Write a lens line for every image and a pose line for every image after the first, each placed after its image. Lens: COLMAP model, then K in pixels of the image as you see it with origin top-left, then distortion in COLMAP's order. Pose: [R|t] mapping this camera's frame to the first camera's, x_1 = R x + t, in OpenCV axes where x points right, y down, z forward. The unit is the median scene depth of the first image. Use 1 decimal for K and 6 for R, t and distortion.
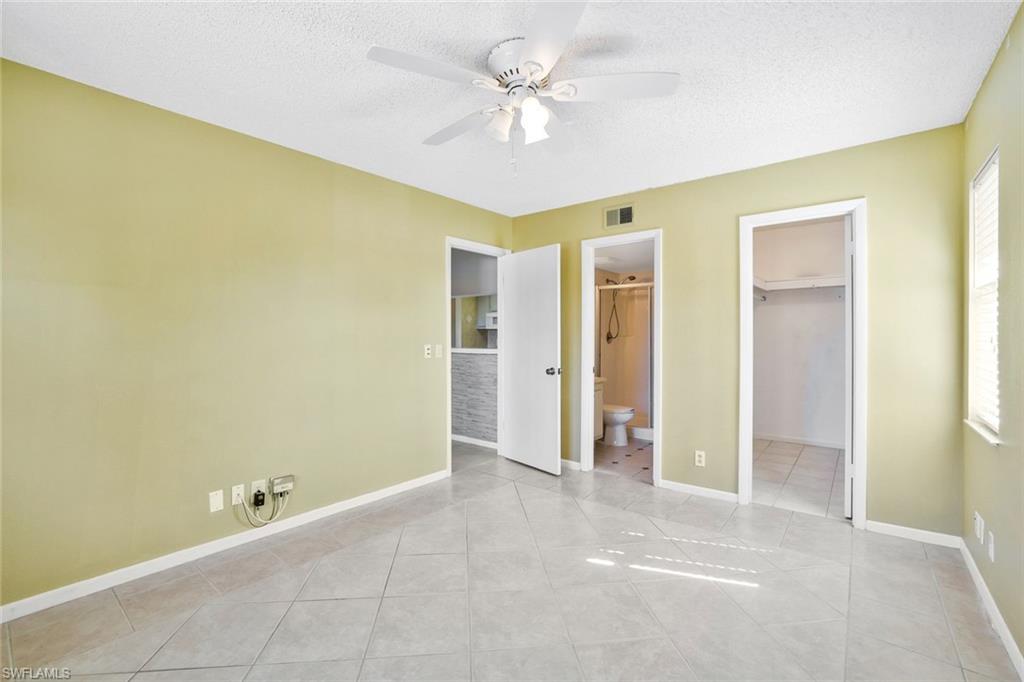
lens RADIAL K [[435.4, 0, 515.0], [0, 435.4, 344.9], [0, 0, 1]] dist [-0.018721, 0.000456]
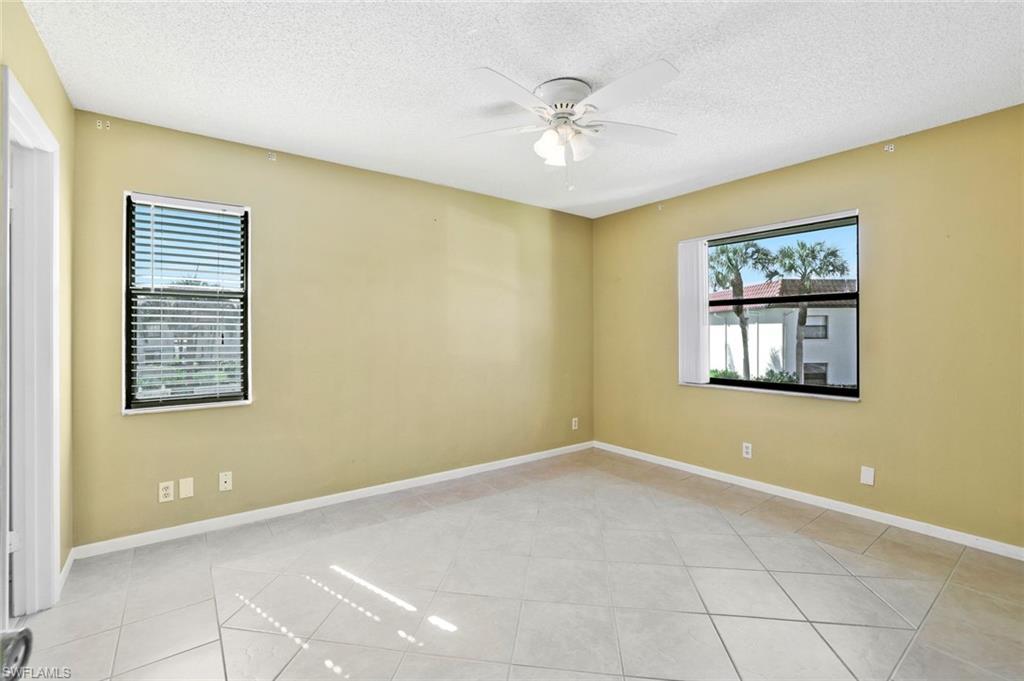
lens RADIAL K [[435.4, 0, 509.8], [0, 435.4, 335.8], [0, 0, 1]] dist [-0.018721, 0.000456]
pose [[-0.969902, 0.004050, 0.243463, -0.115767], [0.006210, 0.999948, 0.008104, -0.014026], [-0.243418, 0.009372, -0.969876, 1.862719]]
